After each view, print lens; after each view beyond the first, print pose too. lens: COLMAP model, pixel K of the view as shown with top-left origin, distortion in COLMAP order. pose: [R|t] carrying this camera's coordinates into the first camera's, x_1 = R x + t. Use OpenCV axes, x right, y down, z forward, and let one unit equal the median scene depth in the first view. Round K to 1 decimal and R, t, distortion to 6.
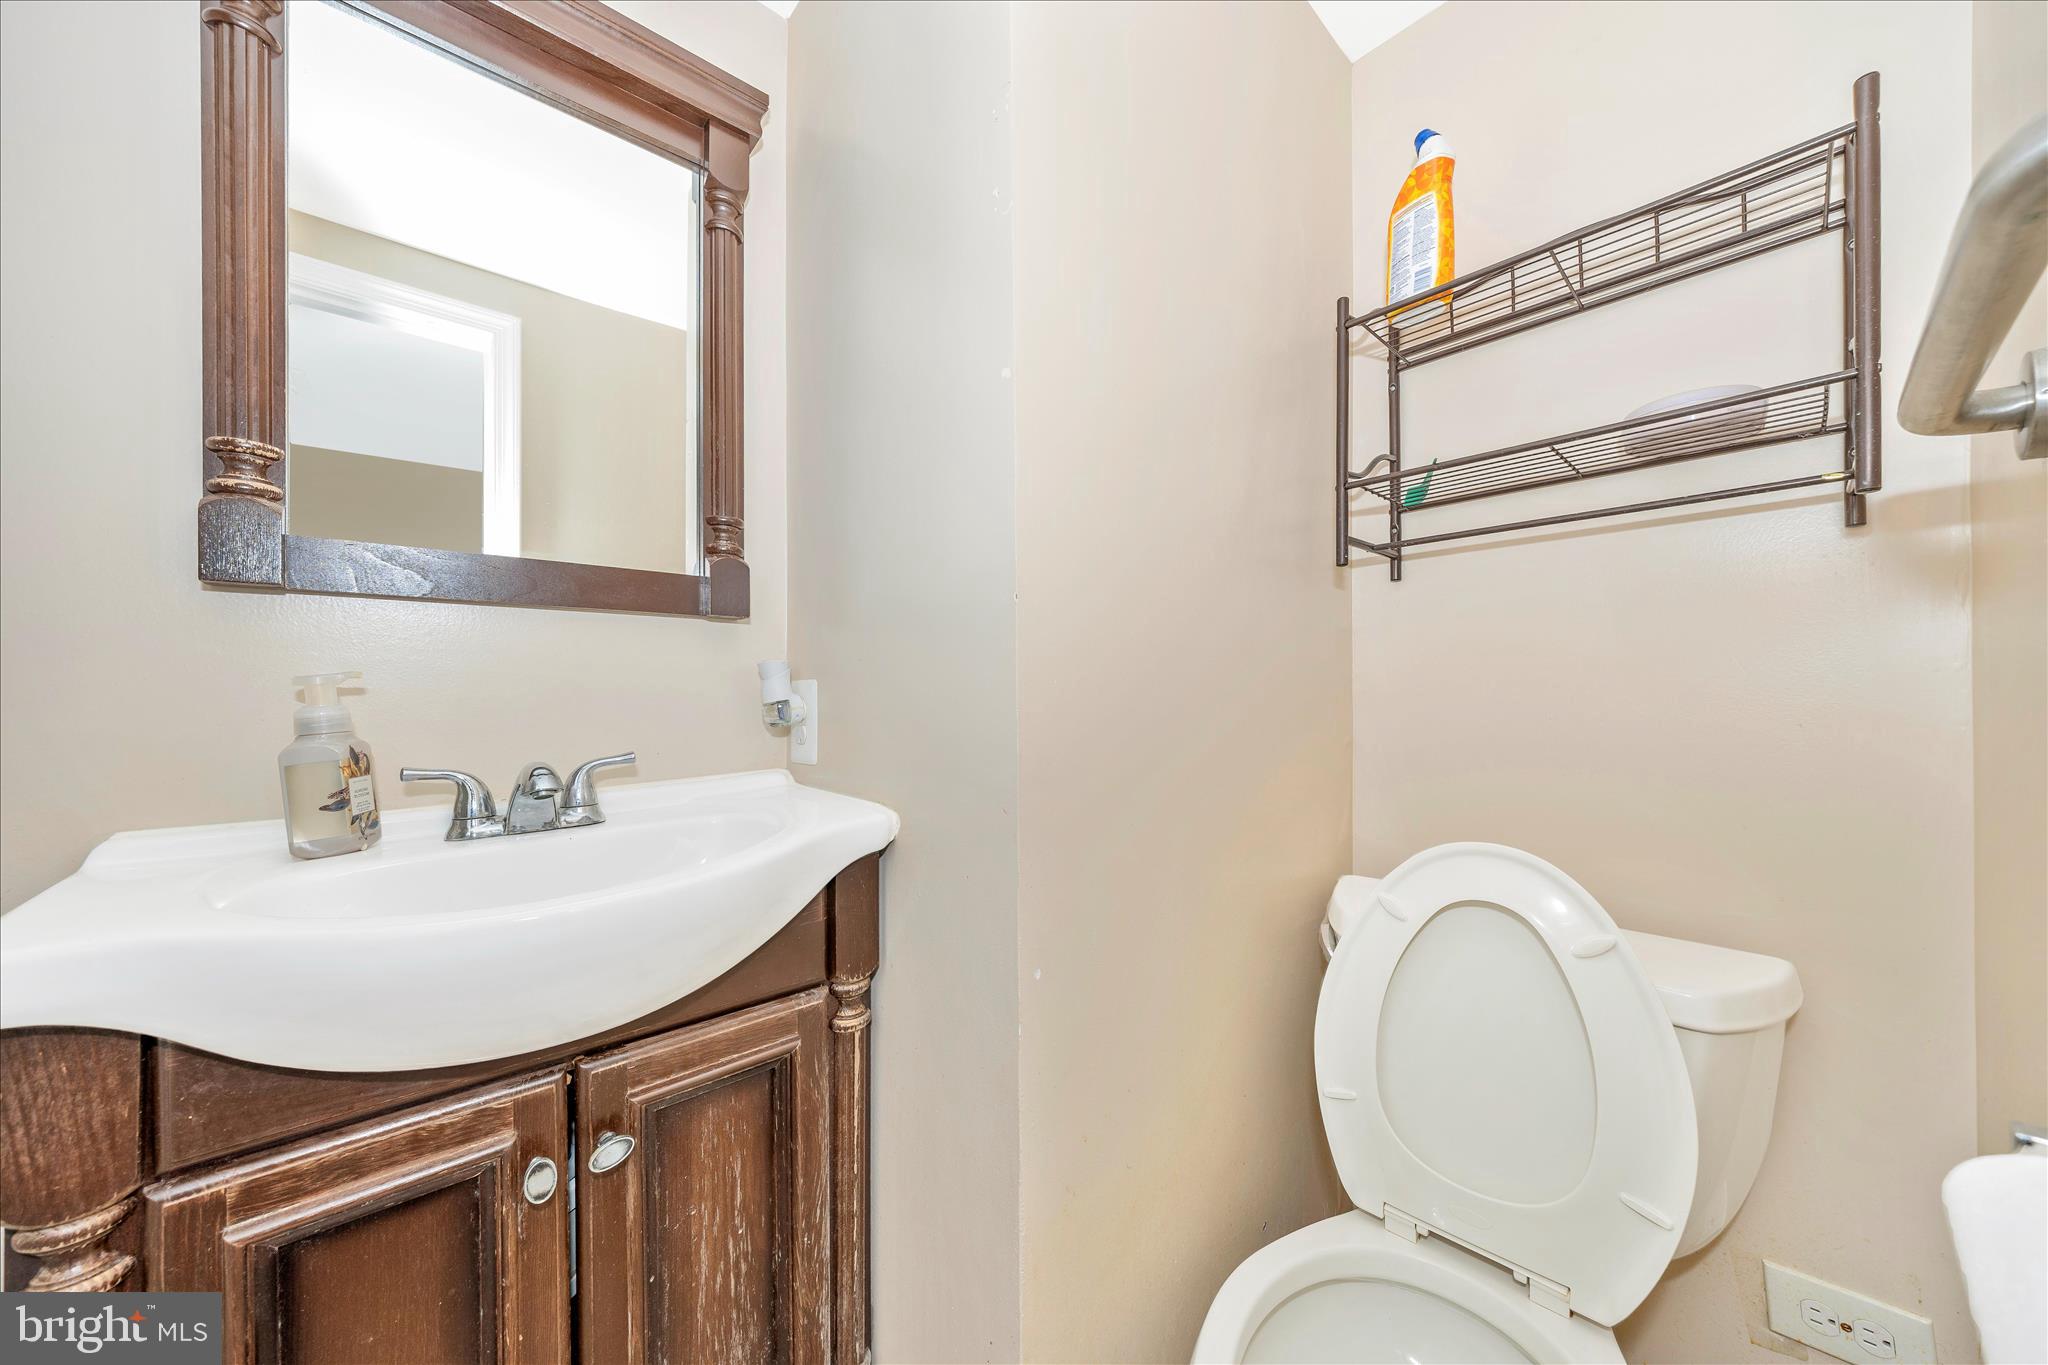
lens RADIAL K [[700.1, 0, 1016.5], [0, 700.1, 693.2], [0, 0, 1]] dist [0.001176, -0.003444]
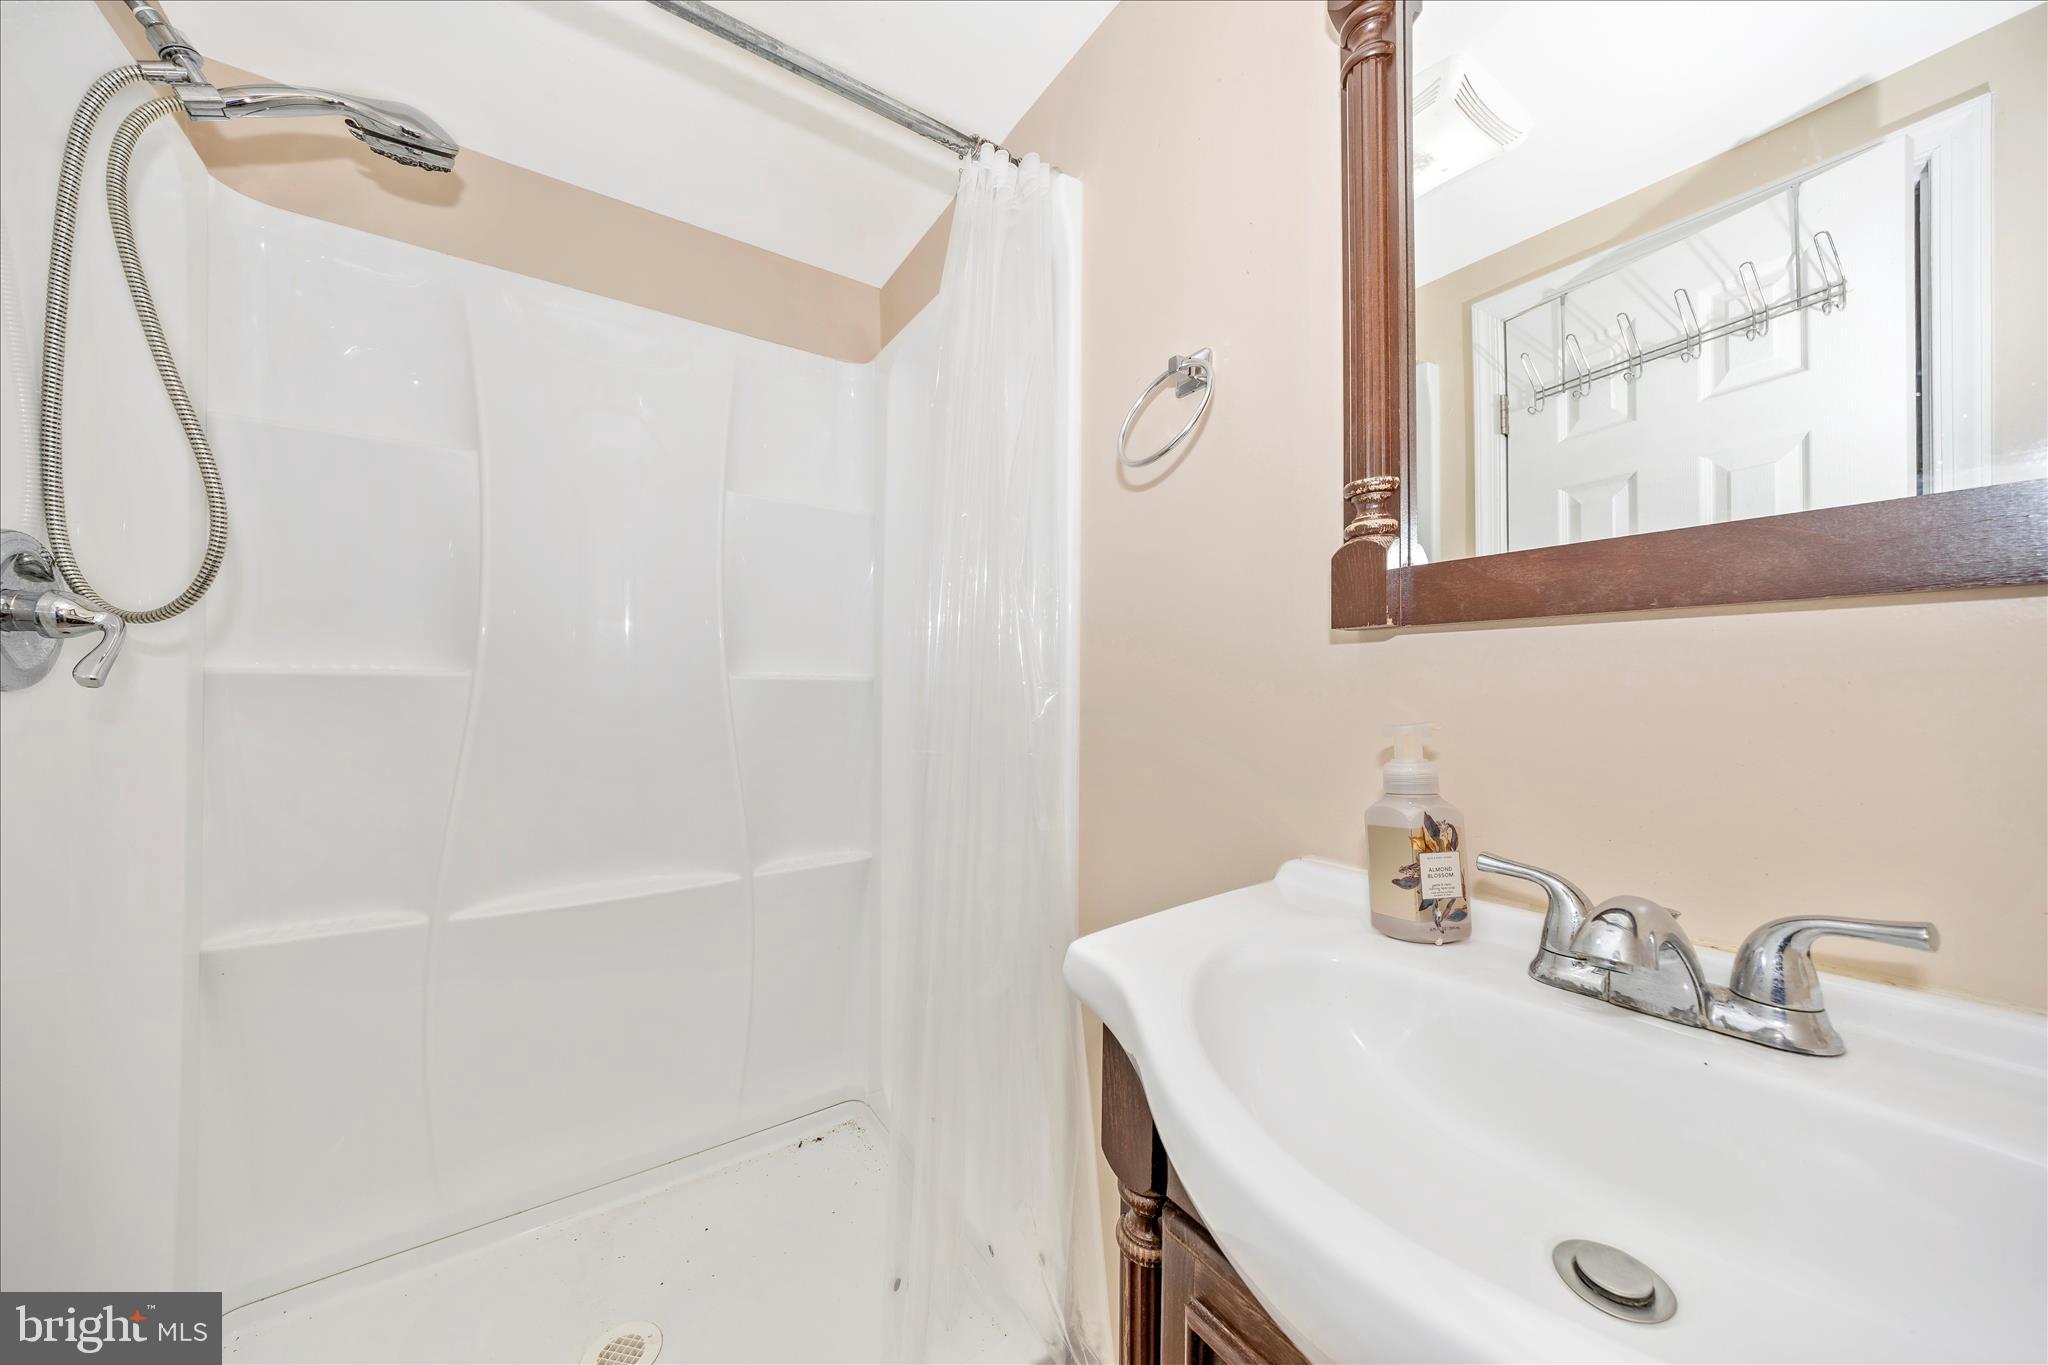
lens RADIAL K [[700.1, 0, 1016.5], [0, 700.1, 693.2], [0, 0, 1]] dist [0.001176, -0.003444]
pose [[-0.132786, 0.003310, -0.991139, -0.075873], [0.003849, 0.999989, 0.002824, -0.069136], [0.991137, -0.003440, -0.132798, 0.632739]]
